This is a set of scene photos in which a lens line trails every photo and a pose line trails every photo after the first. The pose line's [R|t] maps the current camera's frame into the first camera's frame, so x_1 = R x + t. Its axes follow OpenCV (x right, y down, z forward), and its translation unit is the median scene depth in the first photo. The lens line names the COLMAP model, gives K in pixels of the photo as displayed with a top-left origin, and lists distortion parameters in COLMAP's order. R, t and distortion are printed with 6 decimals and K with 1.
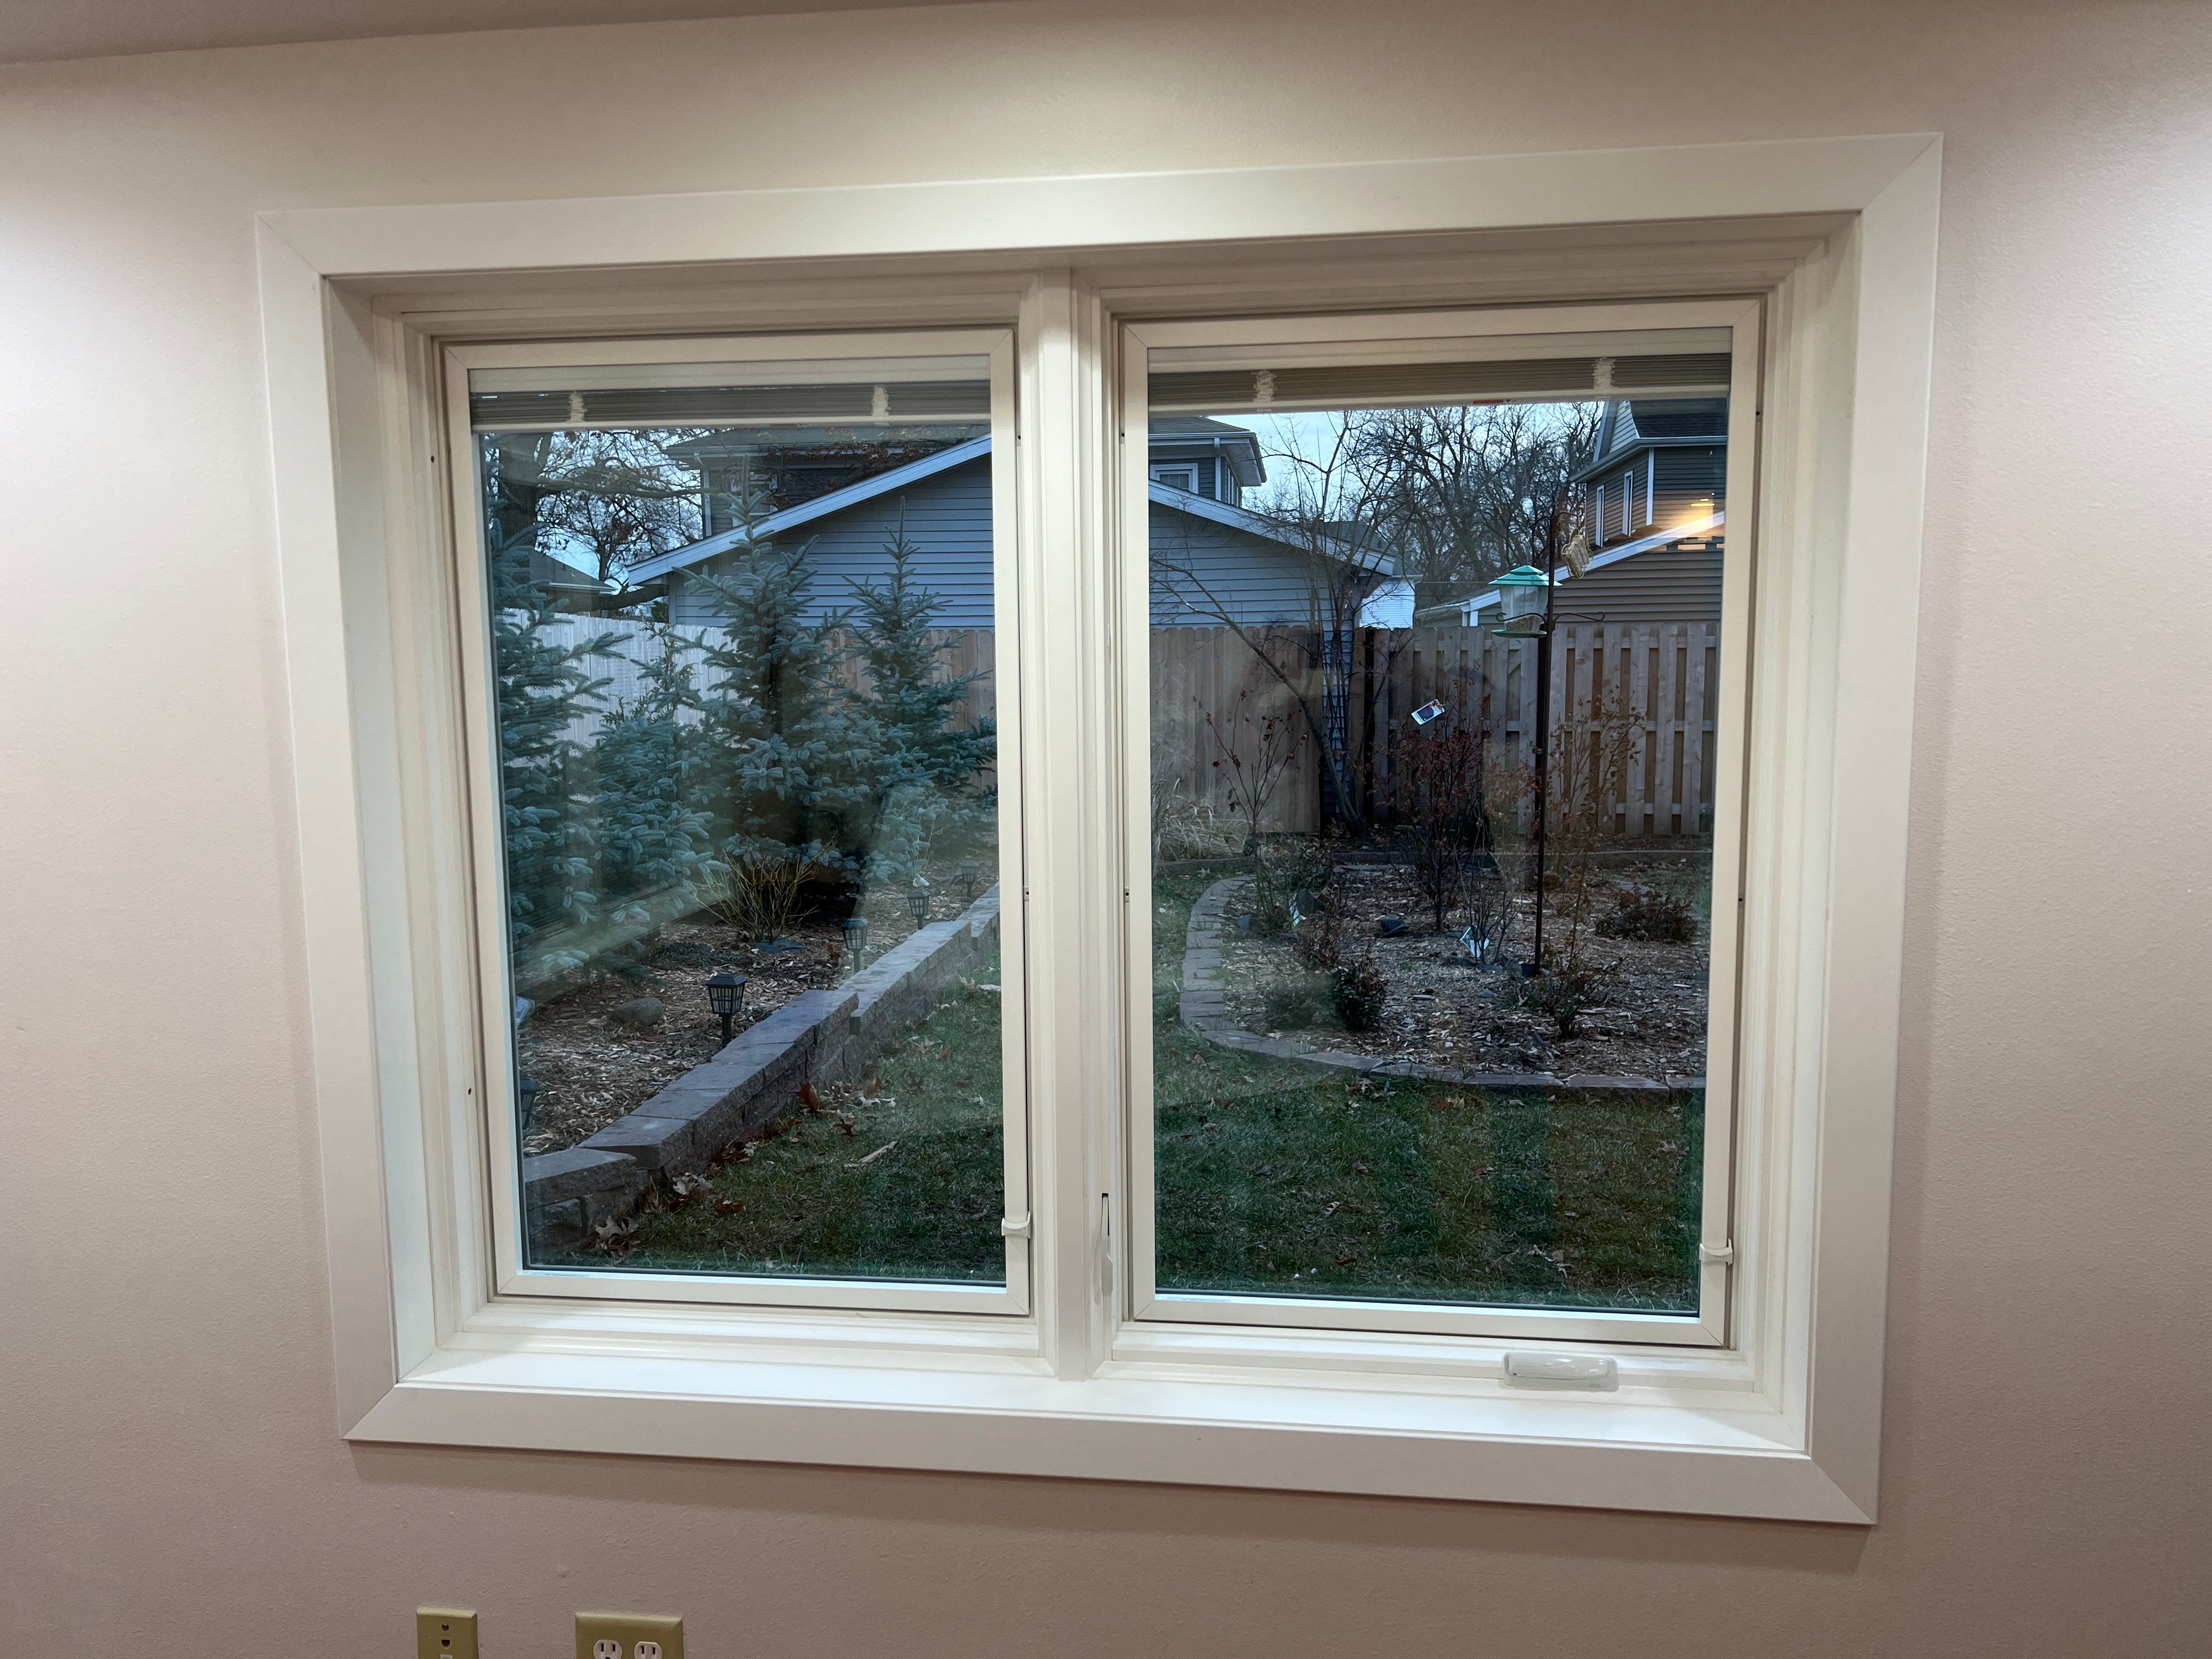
lens RADIAL K [[1649.6, 0, 1111.6], [0, 1649.6, 812.3], [0, 0, 1]] dist [0.042549, -0.017097]
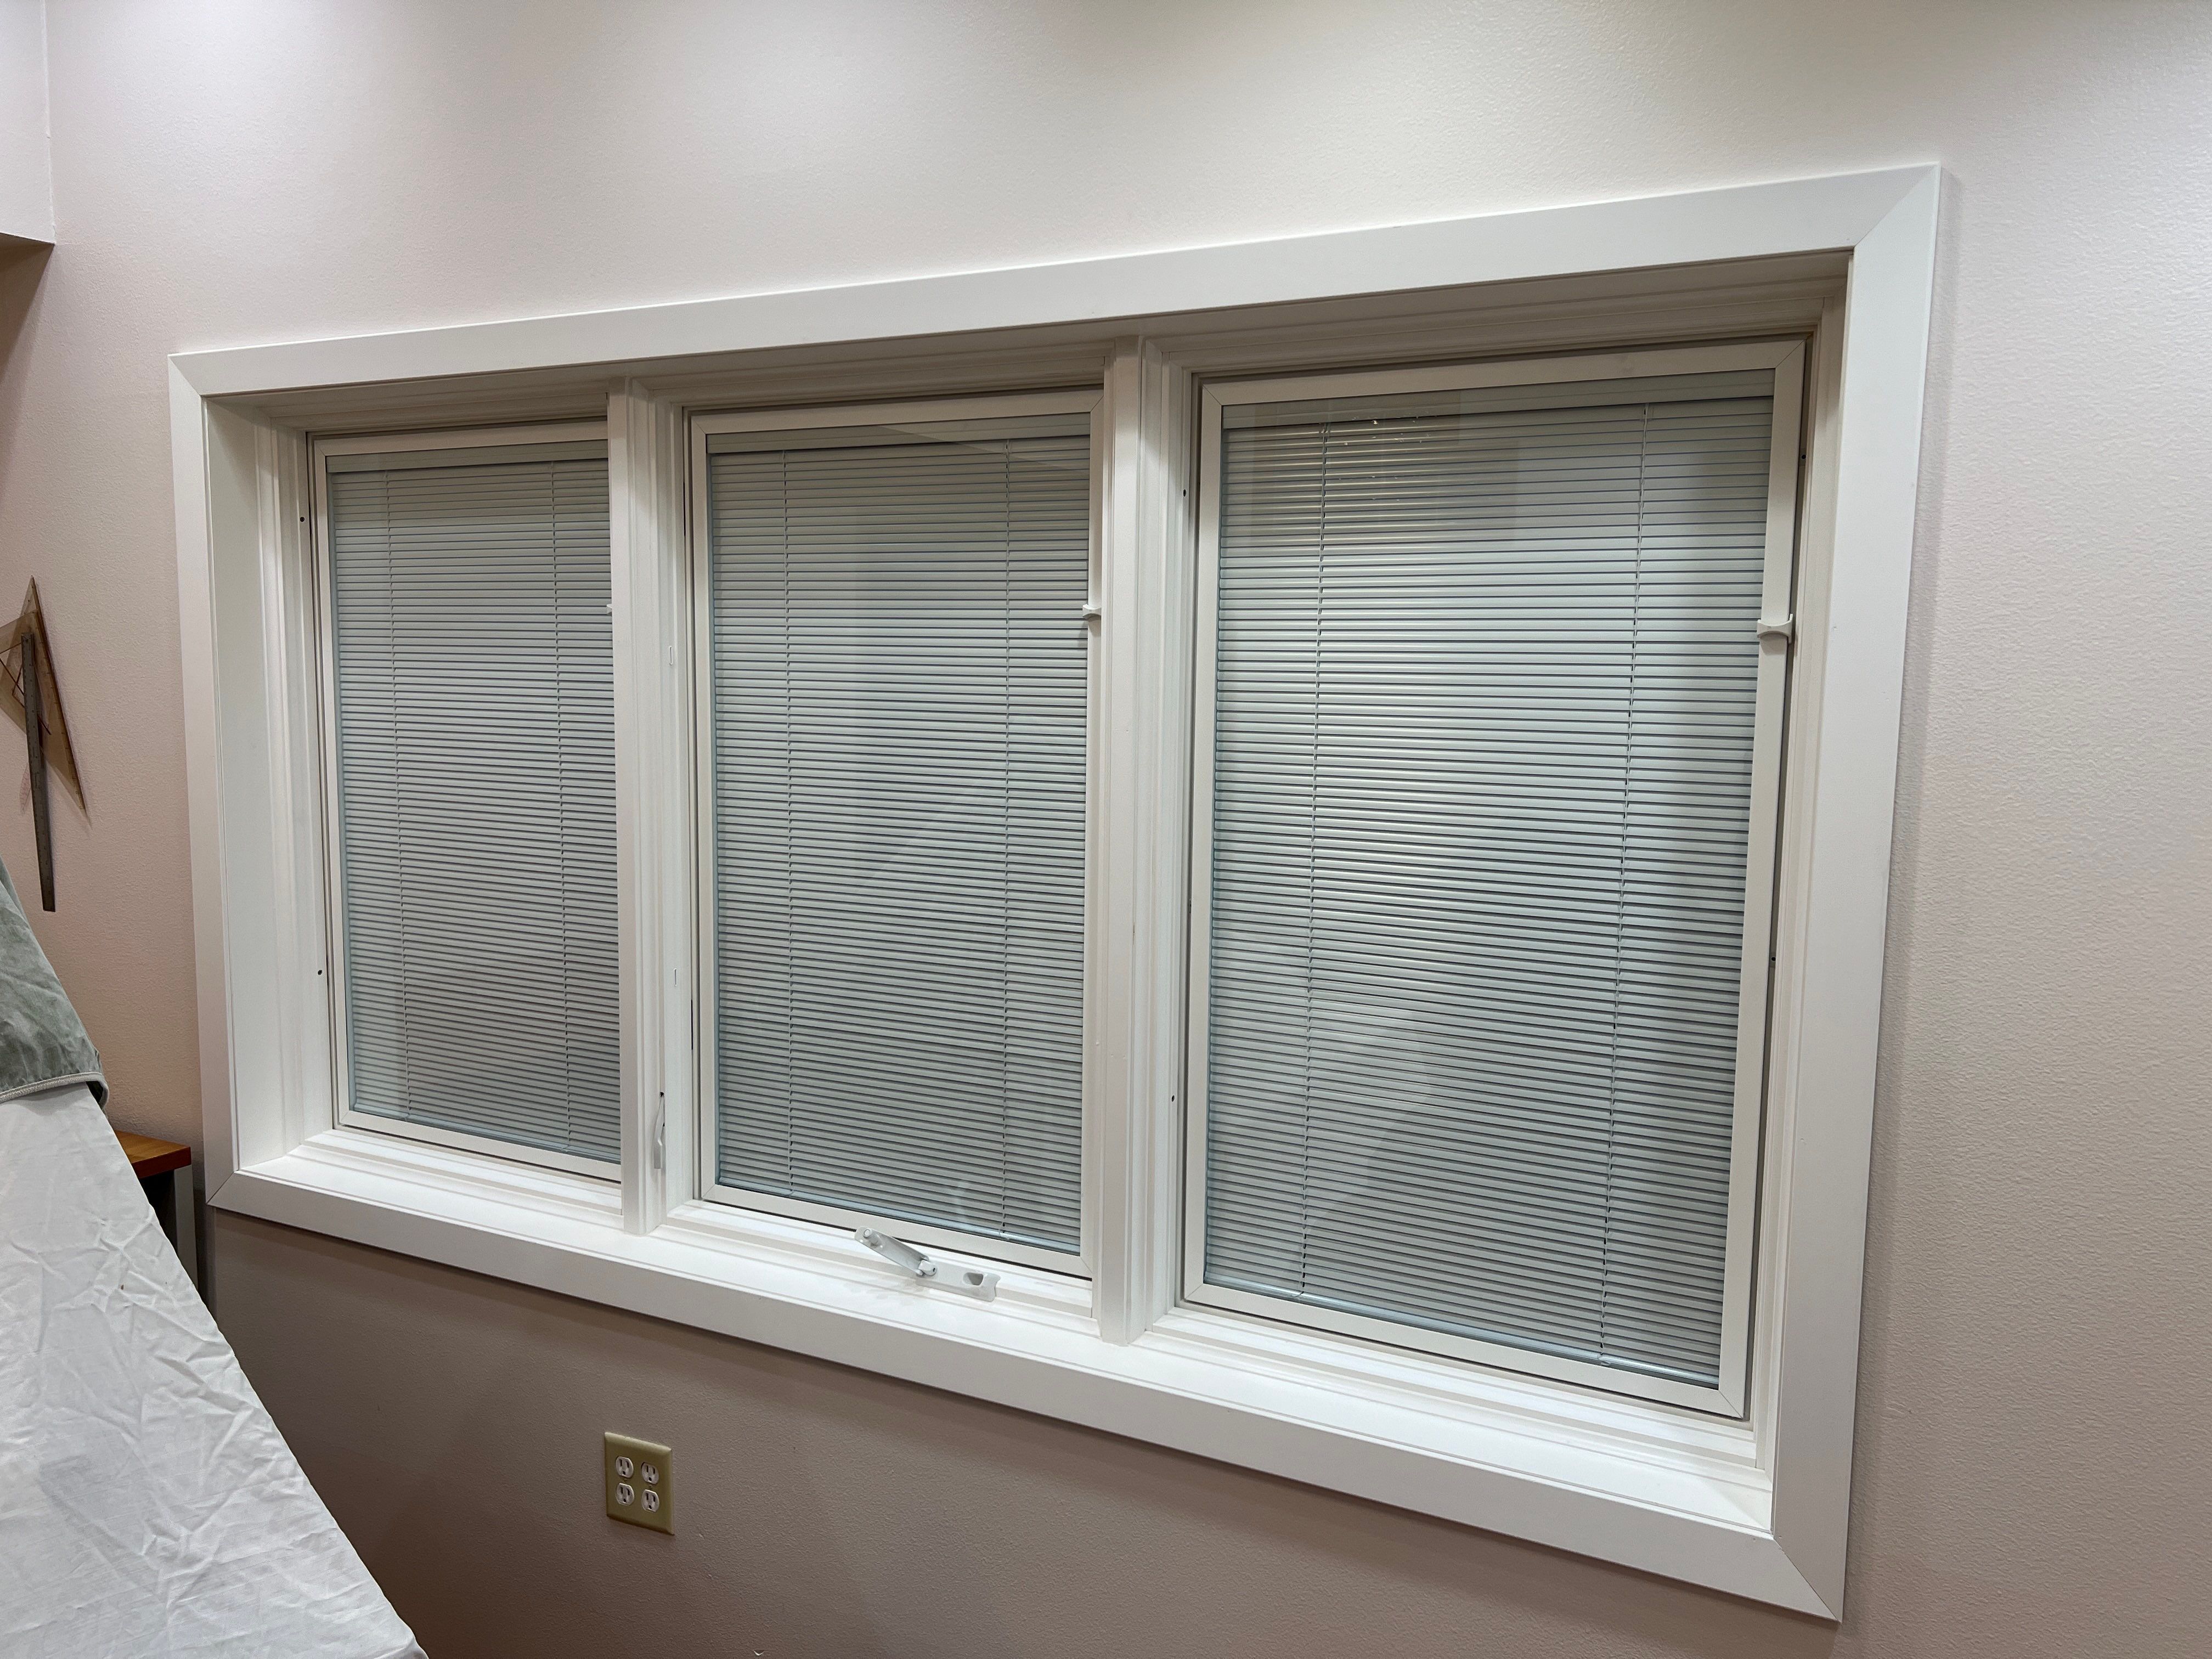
lens RADIAL K [[1649.6, 0, 1099.1], [0, 1649.6, 847.5], [0, 0, 1]] dist [0.042549, -0.017097]
pose [[0.936777, 0.065976, -0.343652, 0.341723], [-0.065877, 0.997756, 0.011977, 0.001124], [0.343671, 0.011419, 0.939021, -0.043202]]
